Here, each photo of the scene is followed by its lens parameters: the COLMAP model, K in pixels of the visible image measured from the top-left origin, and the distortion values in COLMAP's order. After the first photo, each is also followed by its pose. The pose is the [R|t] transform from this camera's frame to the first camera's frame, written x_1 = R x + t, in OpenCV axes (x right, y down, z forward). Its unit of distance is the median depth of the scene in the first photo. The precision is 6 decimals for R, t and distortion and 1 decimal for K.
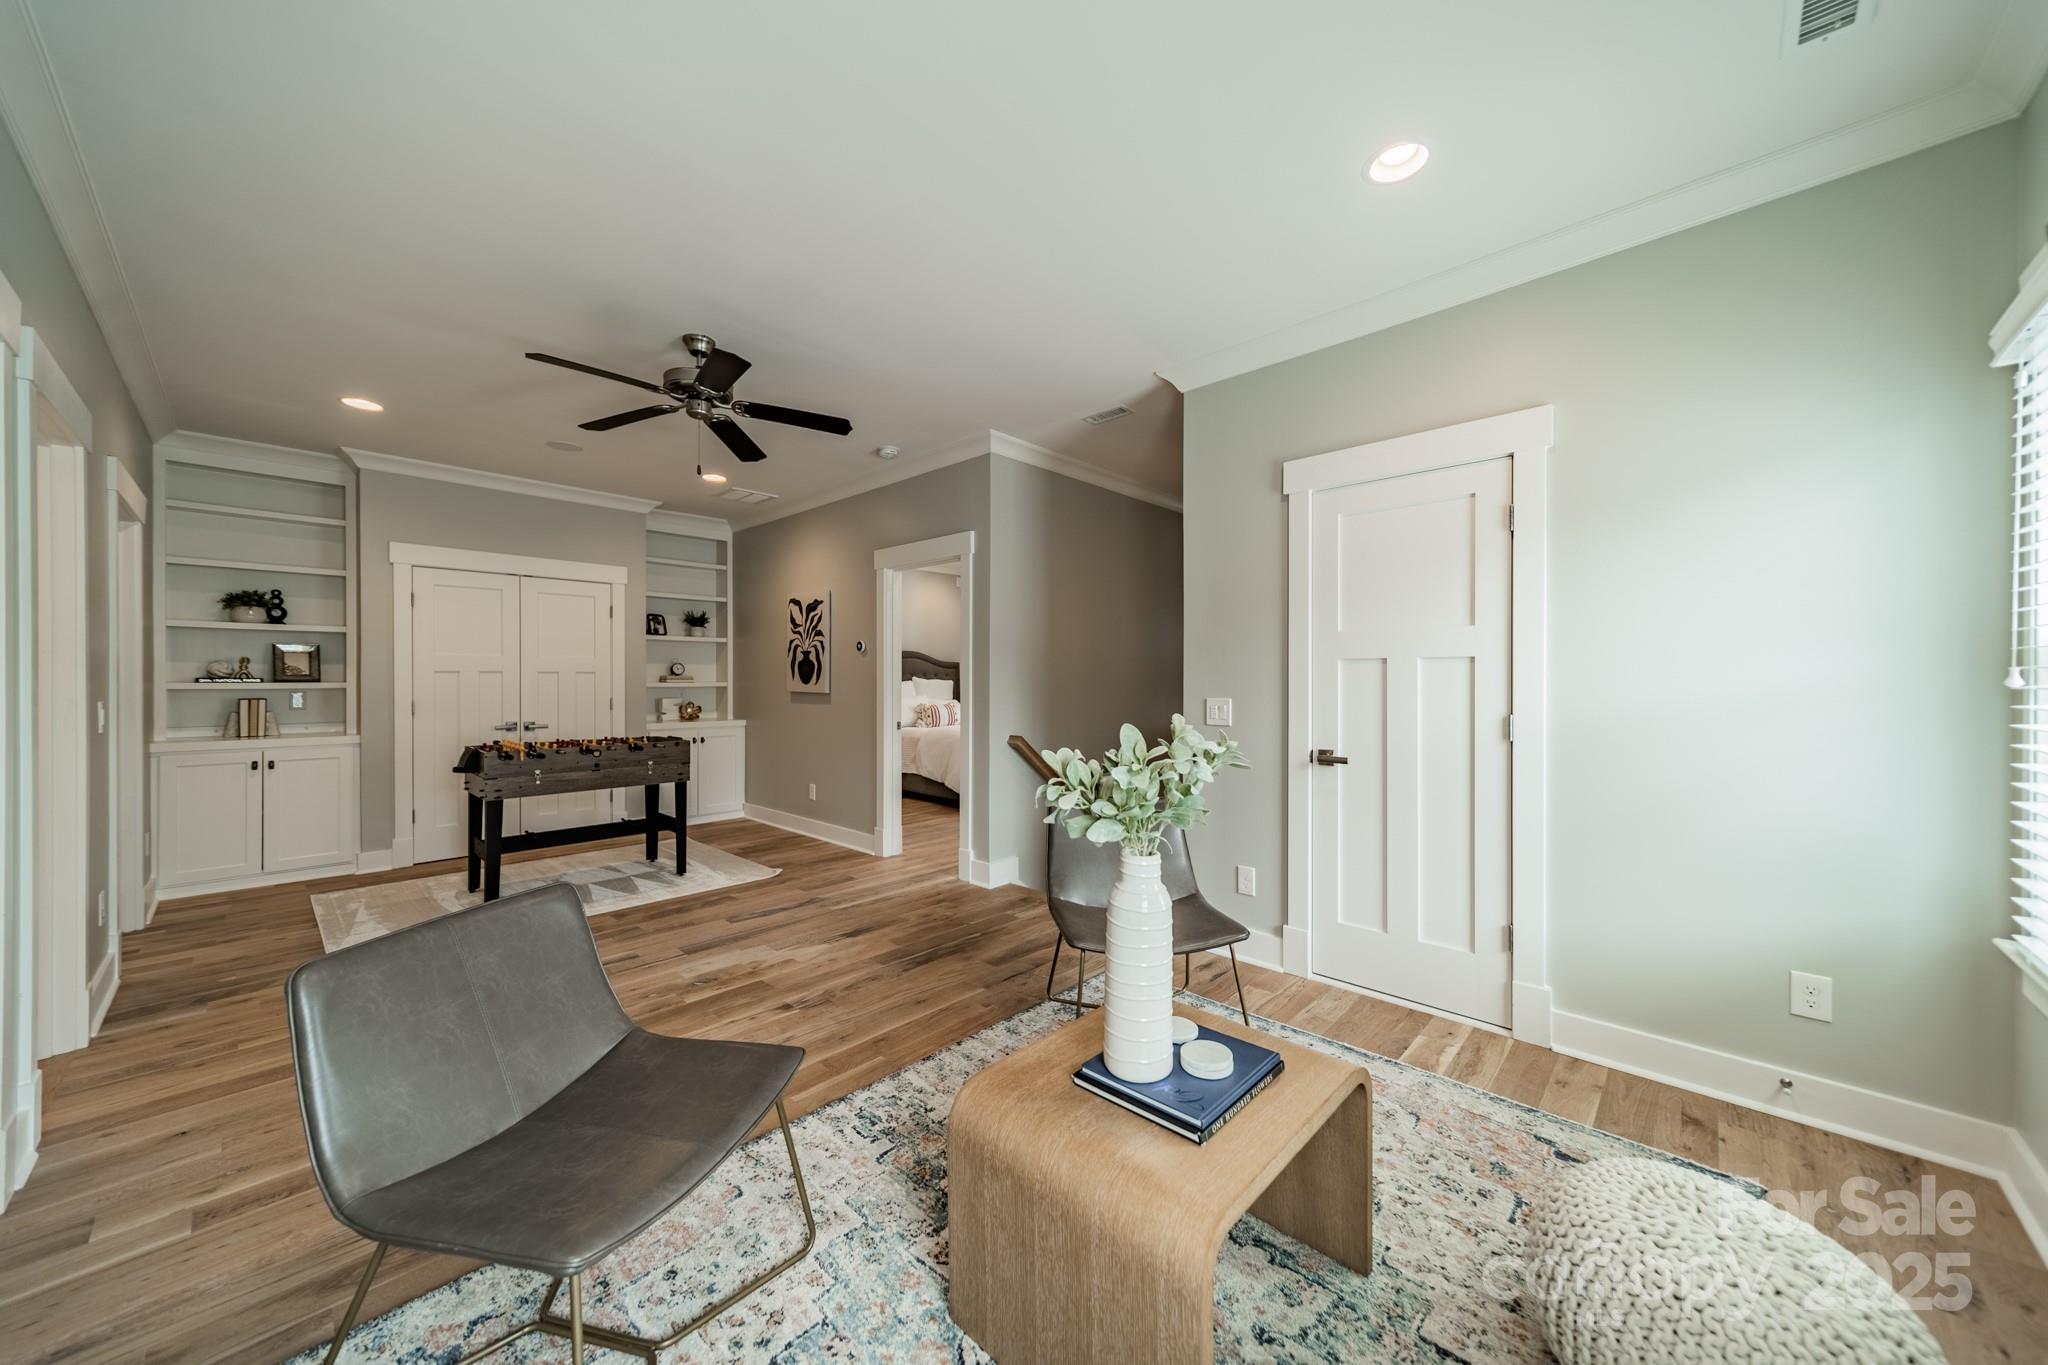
lens RADIAL K [[720.4, 0, 1024.8], [0, 720.4, 681.0], [0, 0, 1]] dist [0.012287, 0.000359]
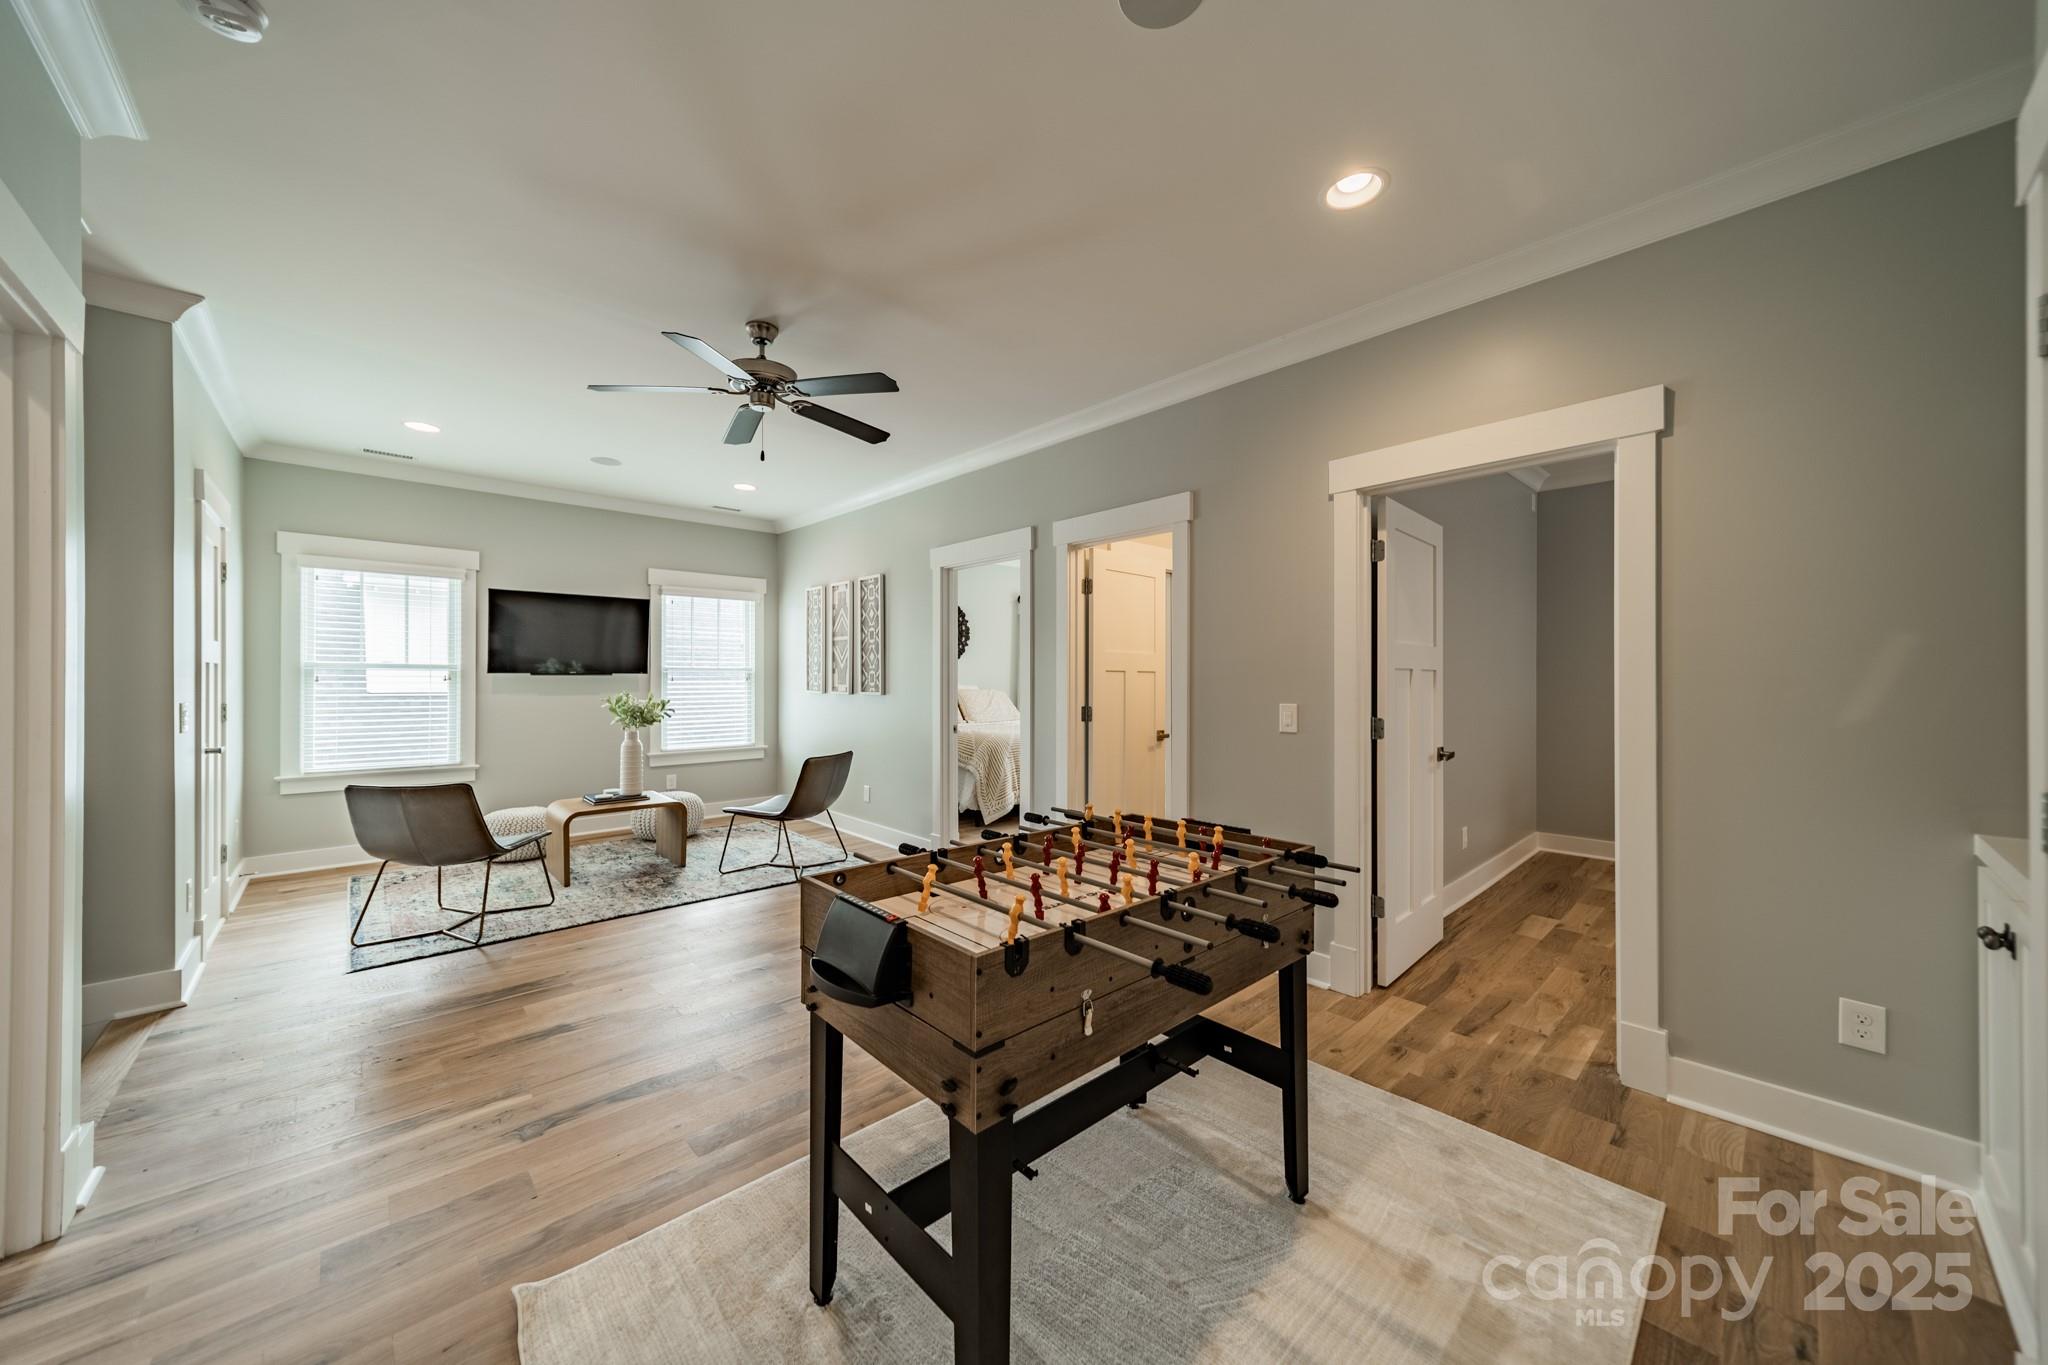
lens RADIAL K [[720.4, 0, 1023.6], [0, 720.4, 680.2], [0, 0, 1]] dist [0.012287, 0.000359]
pose [[-0.997956, -0.003865, 0.063786, -0.950469], [-0.003805, 0.999992, 0.001062, -0.007417], [-0.063789, 0.000818, -0.997963, 2.142618]]
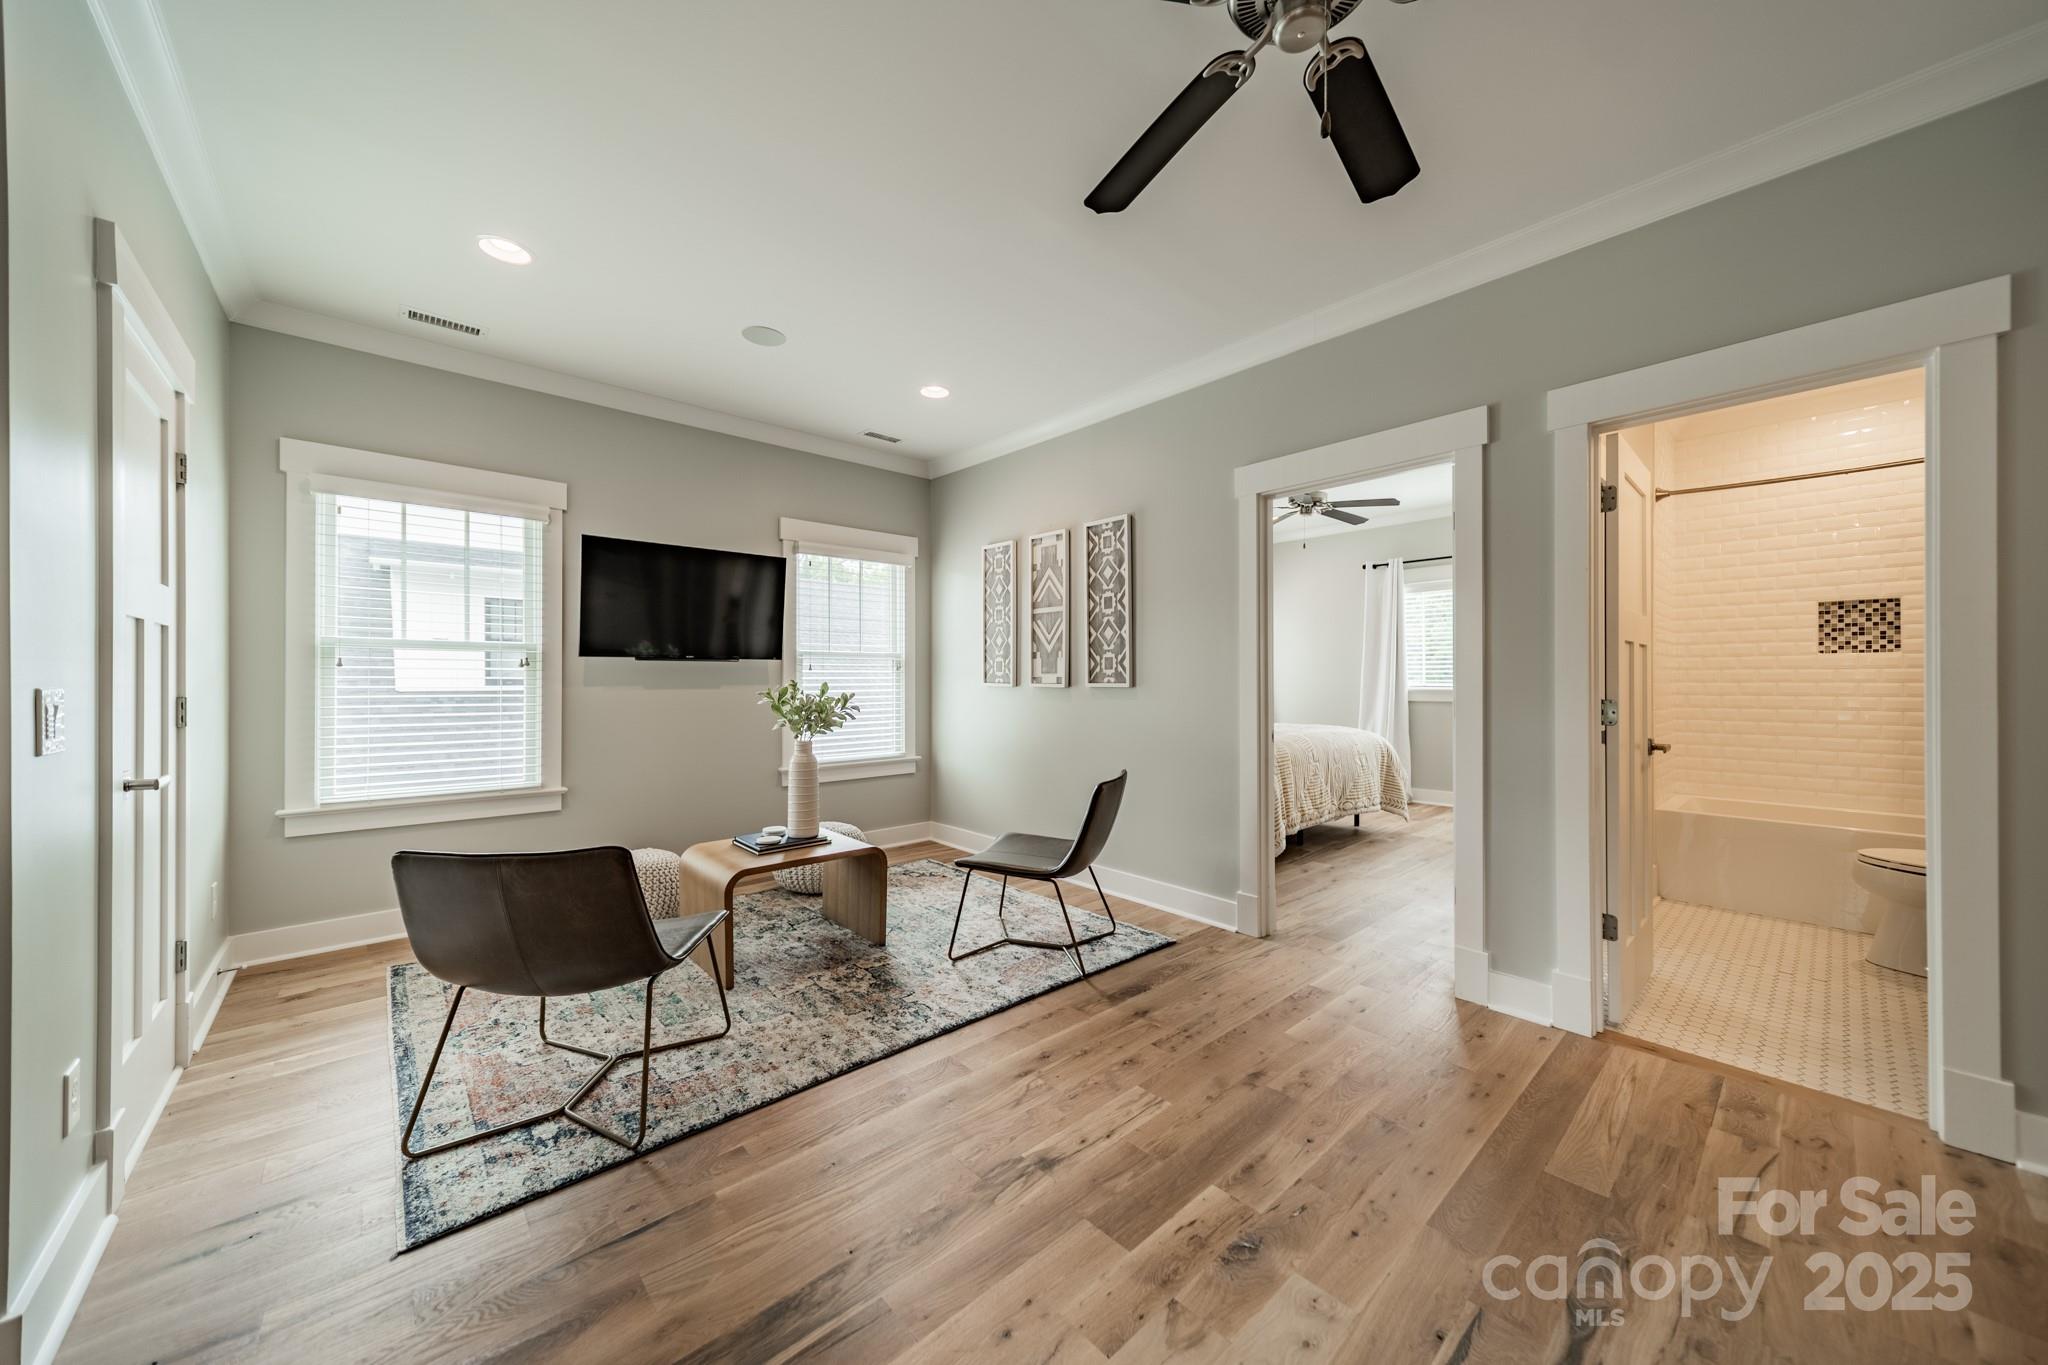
lens RADIAL K [[720.4, 0, 1022.7], [0, 720.4, 680.8], [0, 0, 1]] dist [0.012287, 0.000359]
pose [[-0.996782, -0.002295, 0.080131, -0.352645], [-0.002299, 0.999997, 0.000042, 0.023982], [-0.080131, -0.000142, -0.996784, 1.600250]]
